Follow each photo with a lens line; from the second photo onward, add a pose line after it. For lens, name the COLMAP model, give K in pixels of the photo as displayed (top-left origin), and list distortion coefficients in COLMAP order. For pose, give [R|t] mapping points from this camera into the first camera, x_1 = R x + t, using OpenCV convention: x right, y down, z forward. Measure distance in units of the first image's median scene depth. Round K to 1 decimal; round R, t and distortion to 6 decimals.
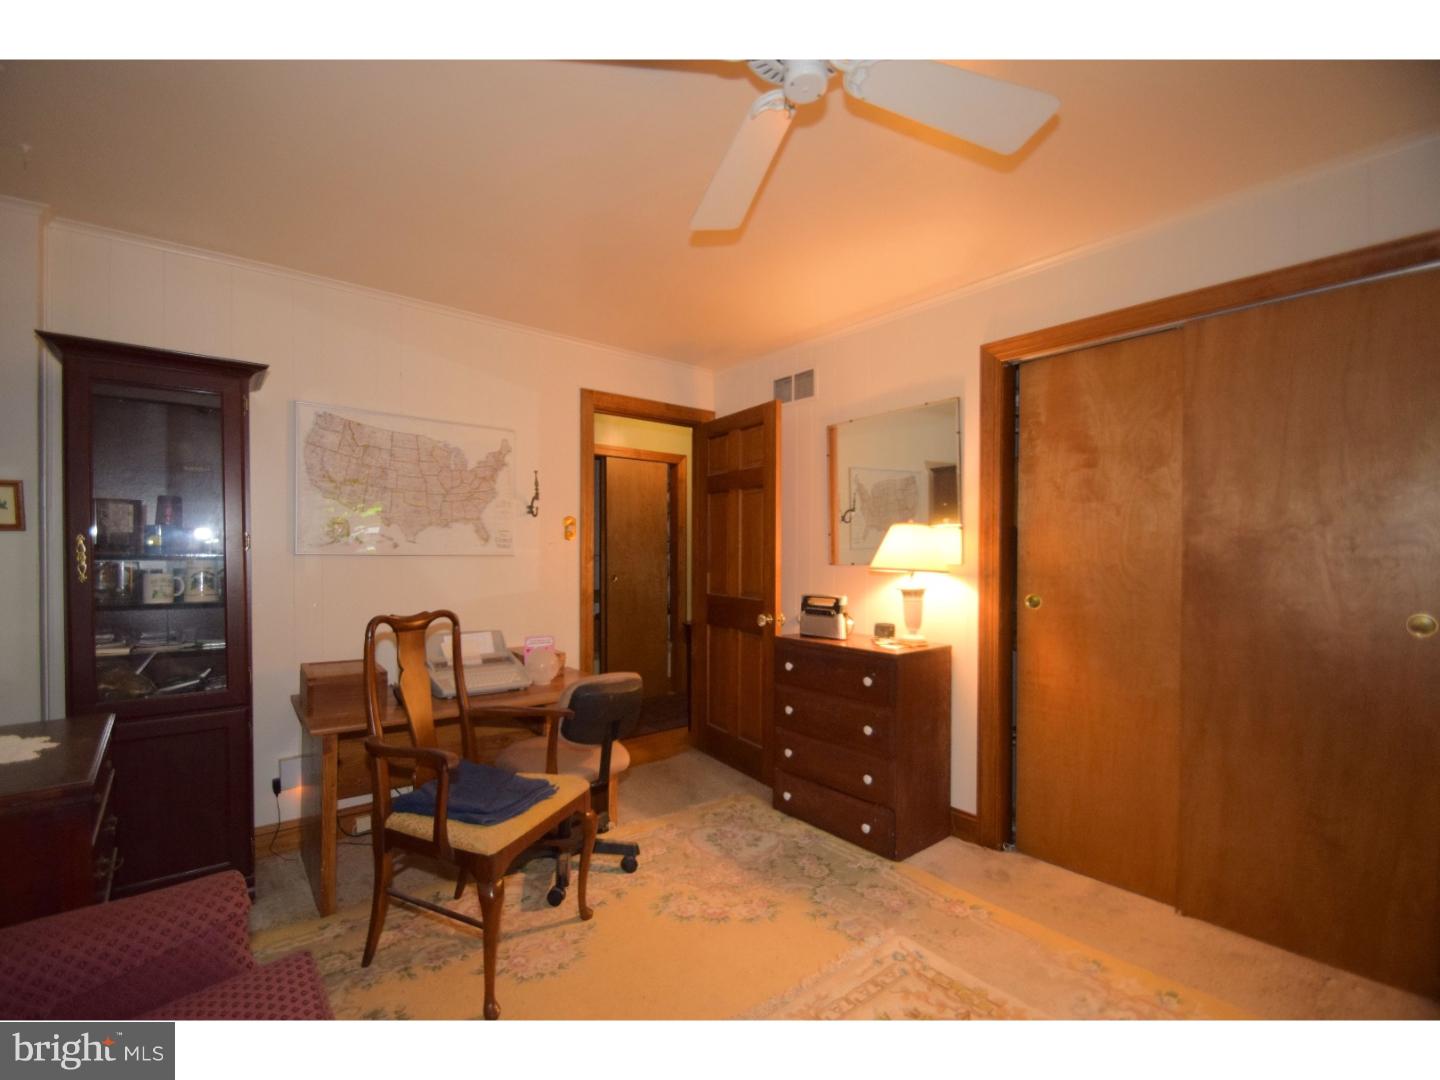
lens RADIAL K [[669.9, 0, 675.6], [0, 669.9, 561.2], [0, 0, 1]] dist [0.027886, -0.026652]
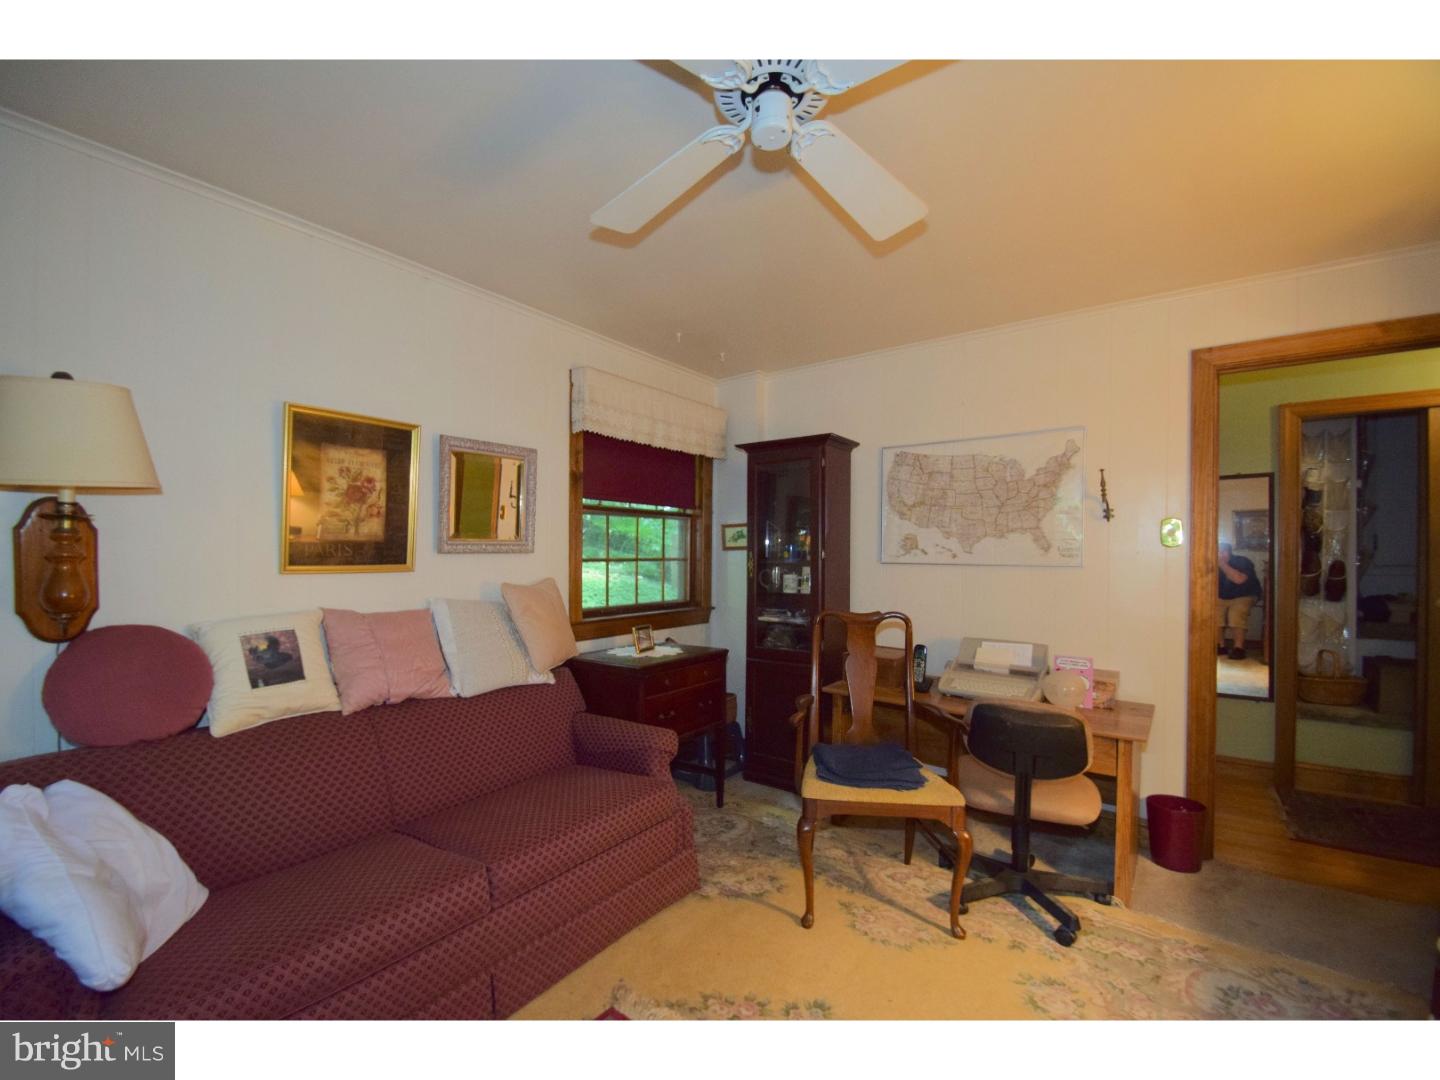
lens RADIAL K [[669.9, 0, 675.6], [0, 669.9, 561.2], [0, 0, 1]] dist [0.027886, -0.026652]
pose [[0.182161, 0.008770, -0.983230, 0.609055], [-0.010278, 0.999923, 0.007015, -0.017433], [0.983215, 0.008828, 0.182238, 0.329842]]
